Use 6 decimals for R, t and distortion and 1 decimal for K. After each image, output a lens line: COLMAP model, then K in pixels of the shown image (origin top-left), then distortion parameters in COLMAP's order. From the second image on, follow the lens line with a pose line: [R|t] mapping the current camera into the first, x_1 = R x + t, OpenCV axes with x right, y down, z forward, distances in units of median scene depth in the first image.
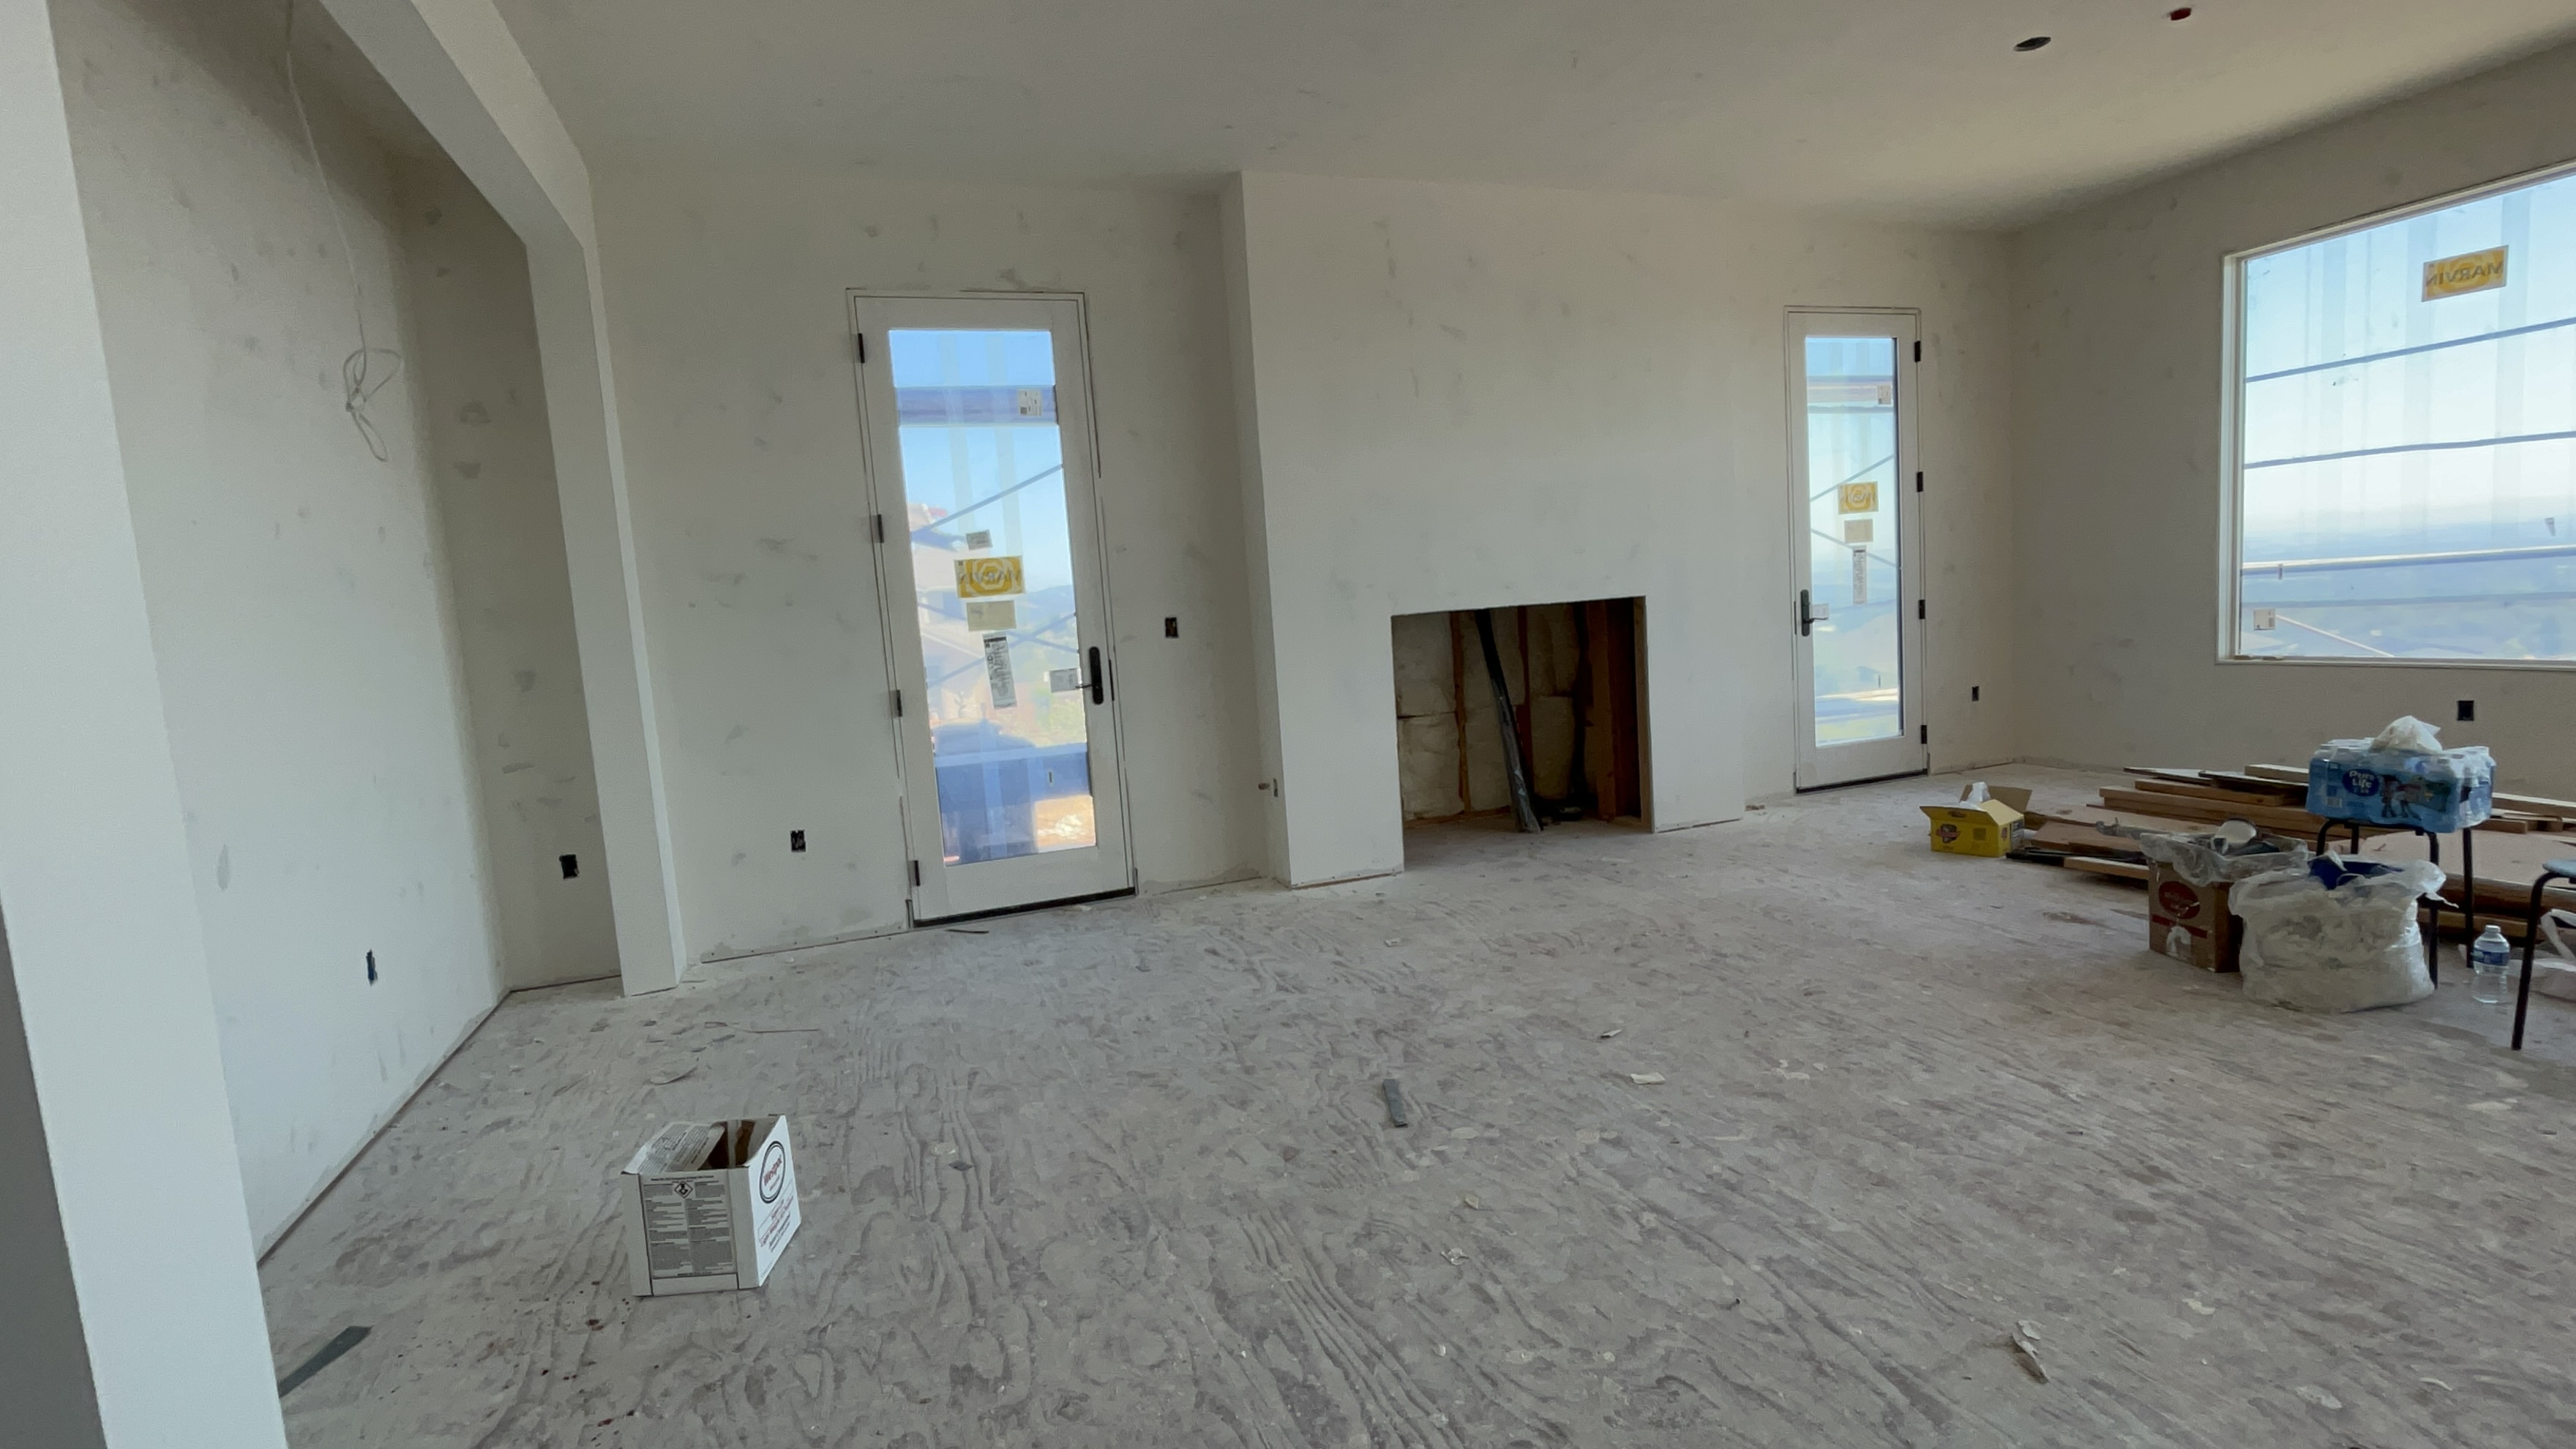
lens RADIAL K [[1186.2, 0, 1286.6], [0, 1186.2, 726.3], [0, 0, 1]] dist [-0.004971, 0.004211]
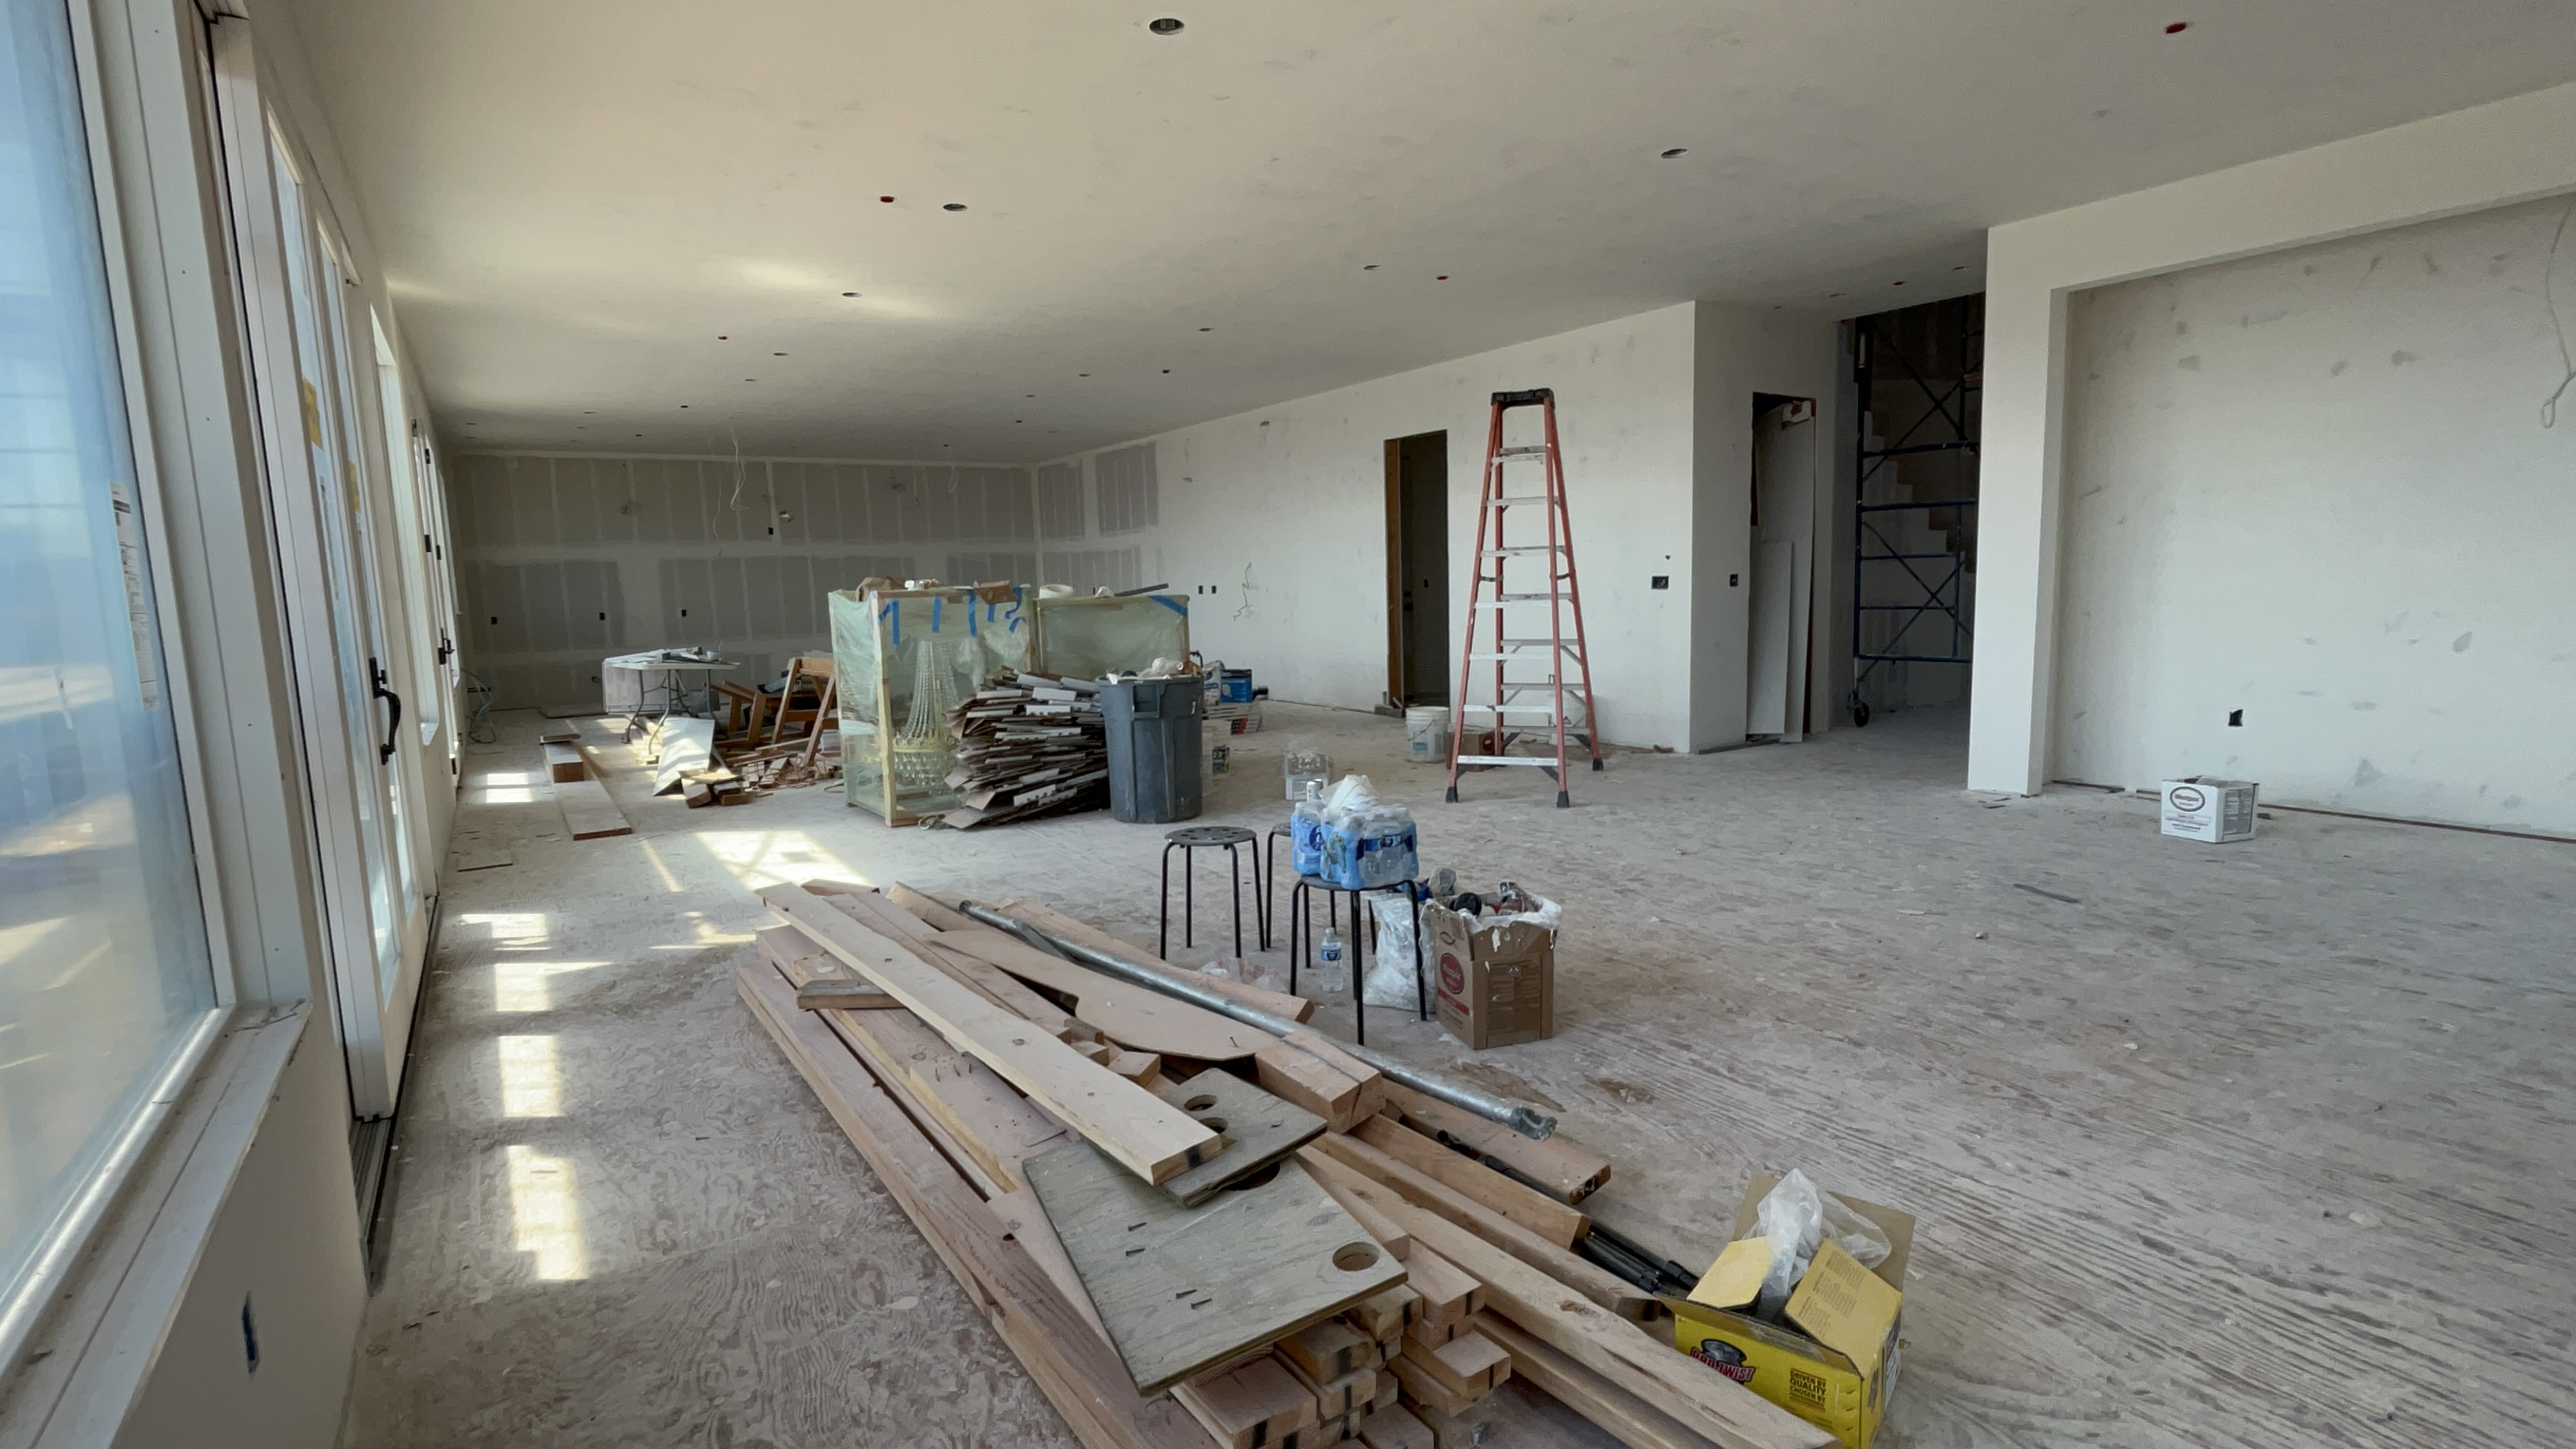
lens RADIAL K [[1186.2, 0, 1286.6], [0, 1186.2, 726.3], [0, 0, 1]] dist [-0.004971, 0.004211]
pose [[-0.968149, 0.125315, -0.216759, 1.119313], [0.071052, 0.967653, 0.242074, -0.277930], [0.240082, 0.218963, -0.945736, 1.796261]]
